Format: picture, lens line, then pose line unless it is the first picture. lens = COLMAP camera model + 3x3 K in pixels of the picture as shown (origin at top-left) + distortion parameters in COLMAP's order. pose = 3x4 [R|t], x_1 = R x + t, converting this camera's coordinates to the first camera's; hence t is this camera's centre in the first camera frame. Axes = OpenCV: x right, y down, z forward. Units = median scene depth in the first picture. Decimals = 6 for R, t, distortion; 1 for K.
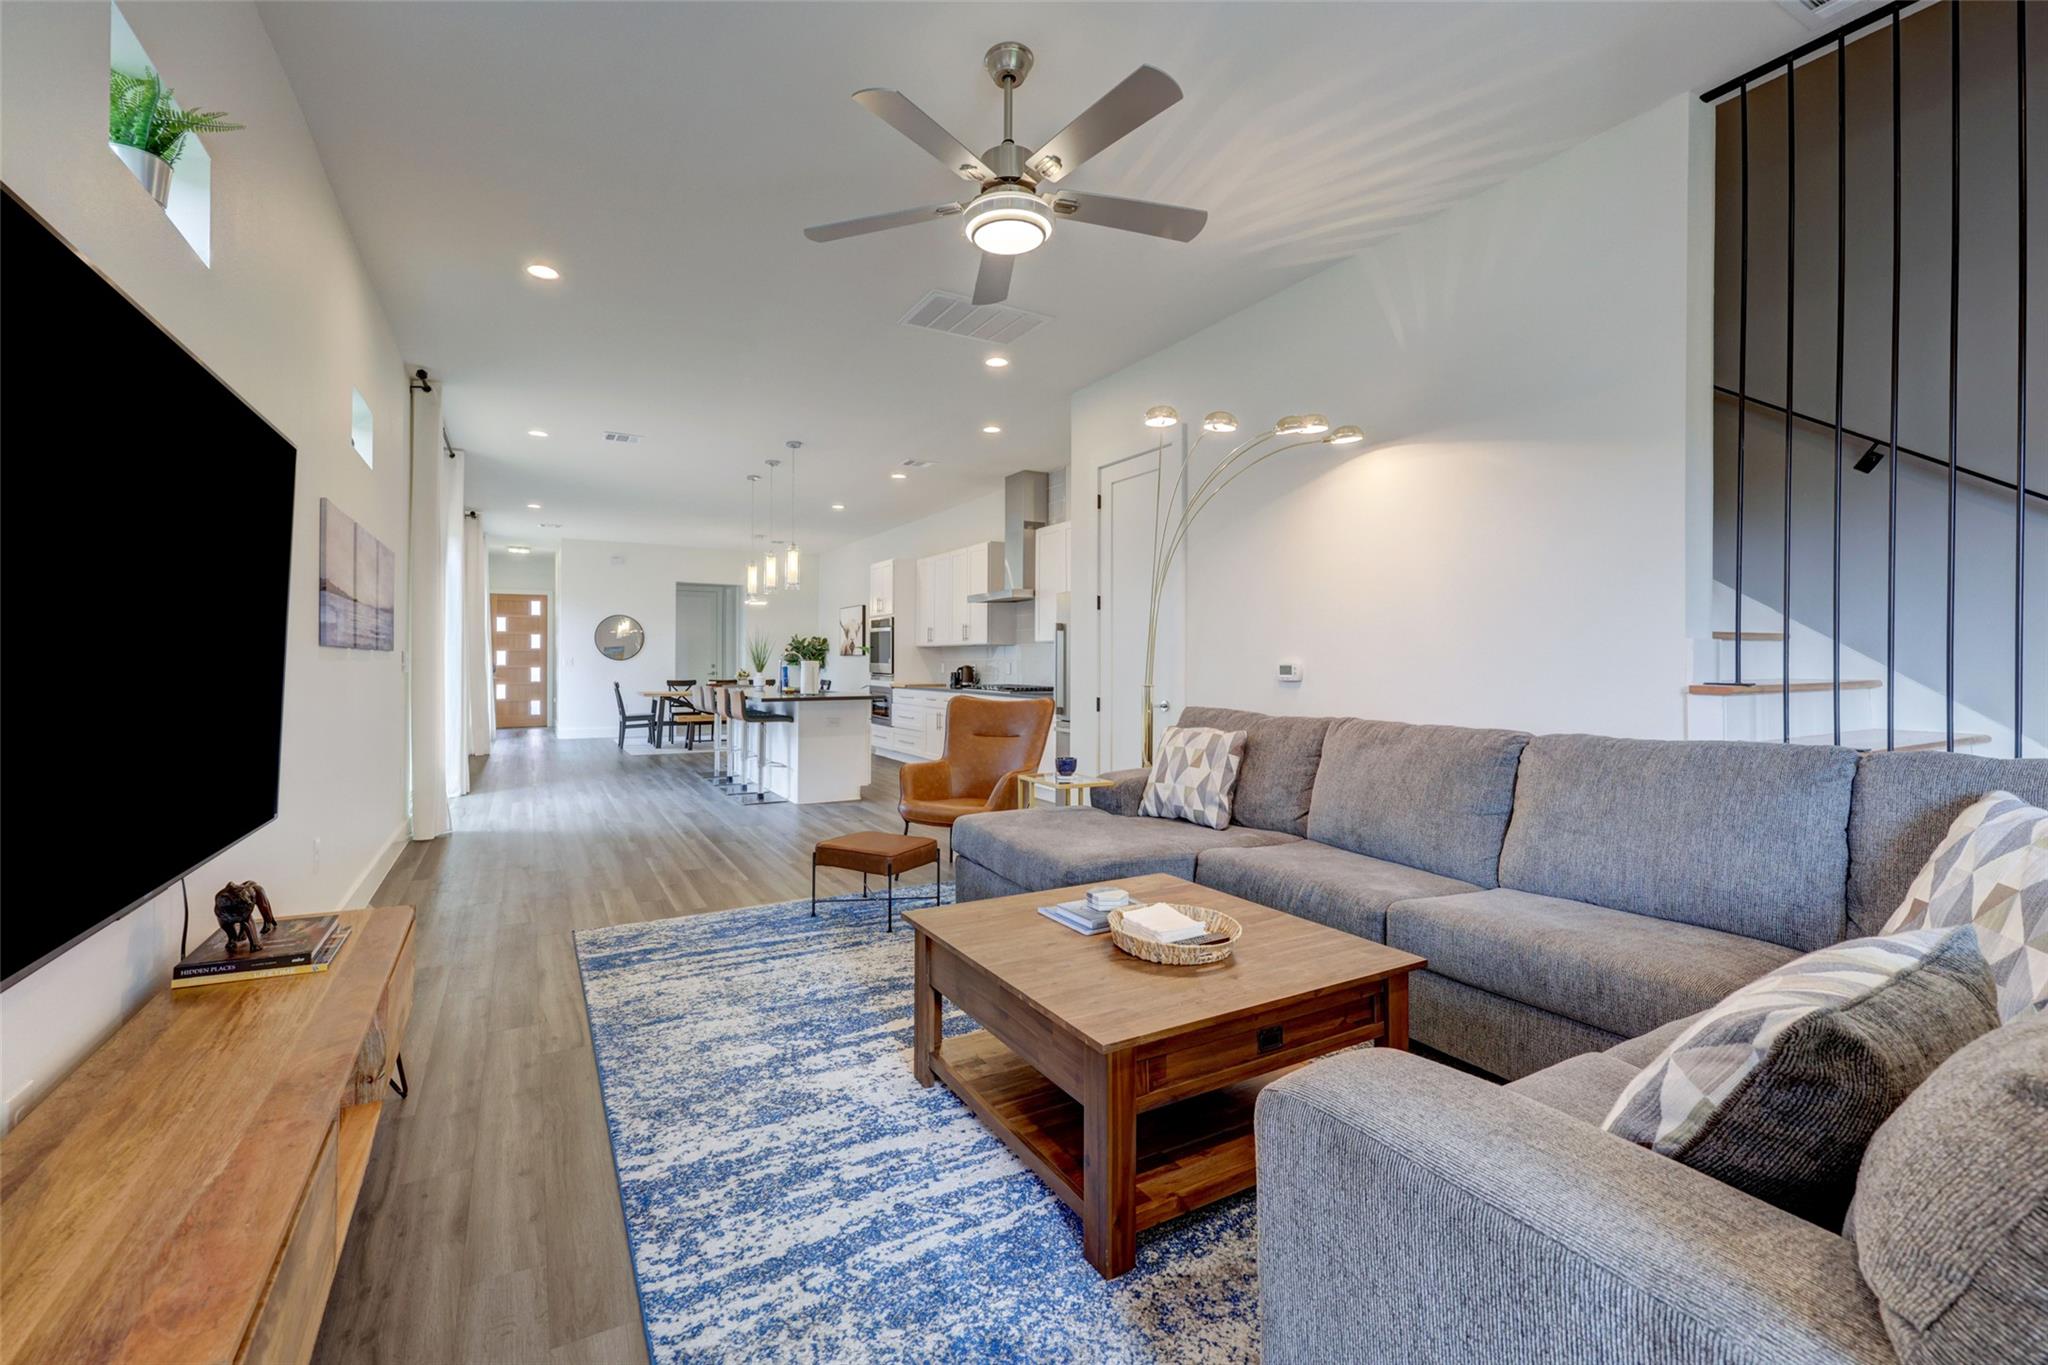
lens RADIAL K [[874.6, 0, 1023.6], [0, 874.6, 671.1], [0, 0, 1]] dist [-0.000684, -0.000025]
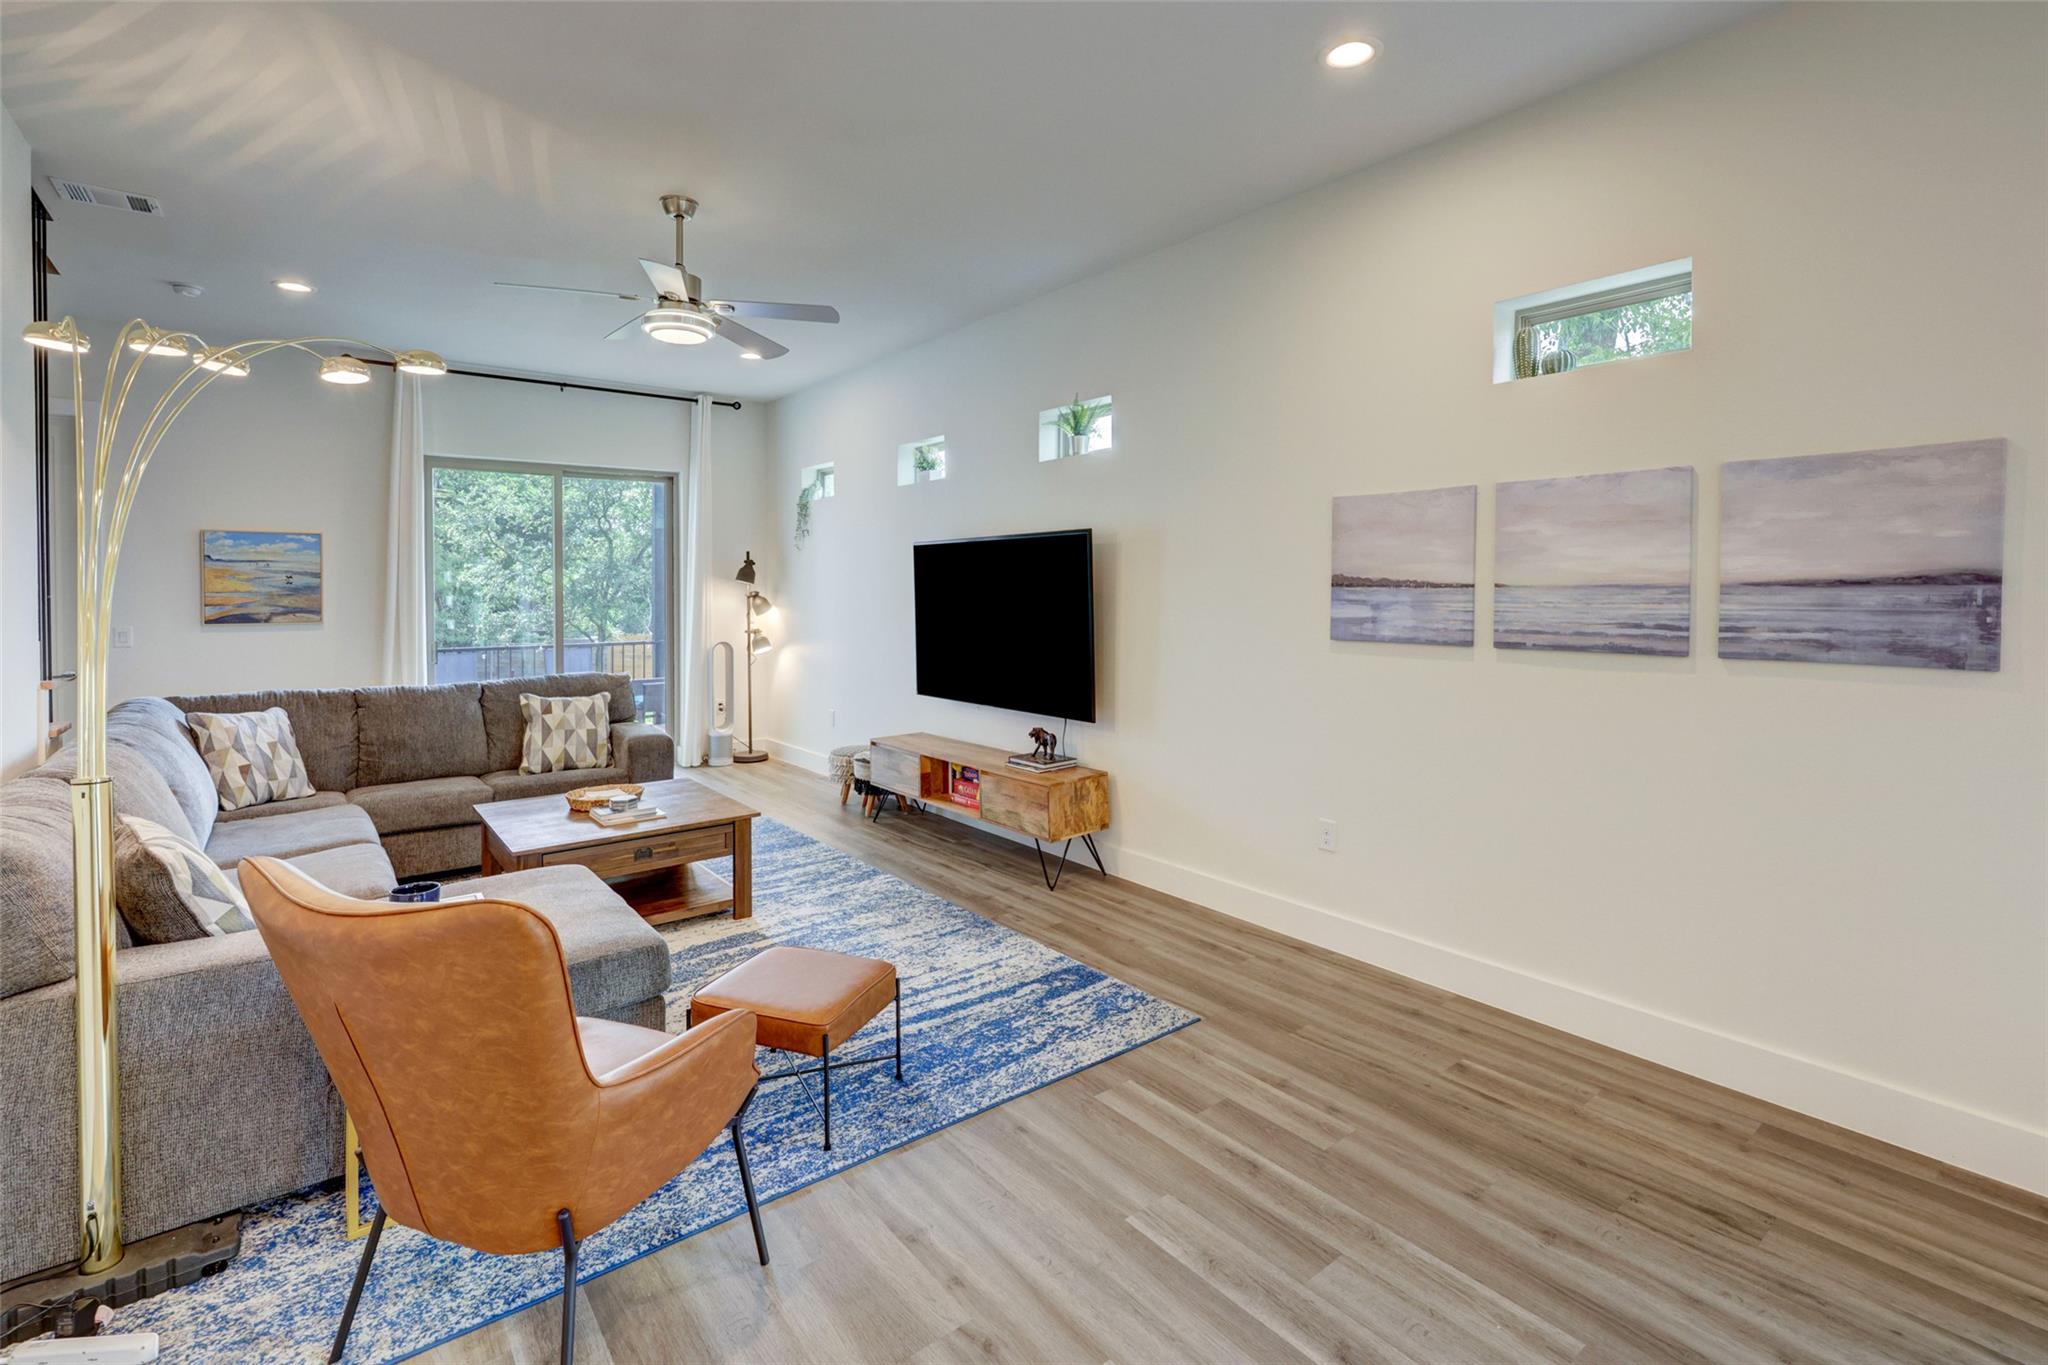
lens RADIAL K [[928.3, 0, 1047.2], [0, 928.3, 603.8], [0, 0, 1]] dist [0.001633, 0.000164]
pose [[-0.988700, -0.002744, -0.149885, -0.294854], [-0.005189, 0.999860, 0.015926, -0.088566], [0.149821, 0.016524, -0.988575, 2.014240]]
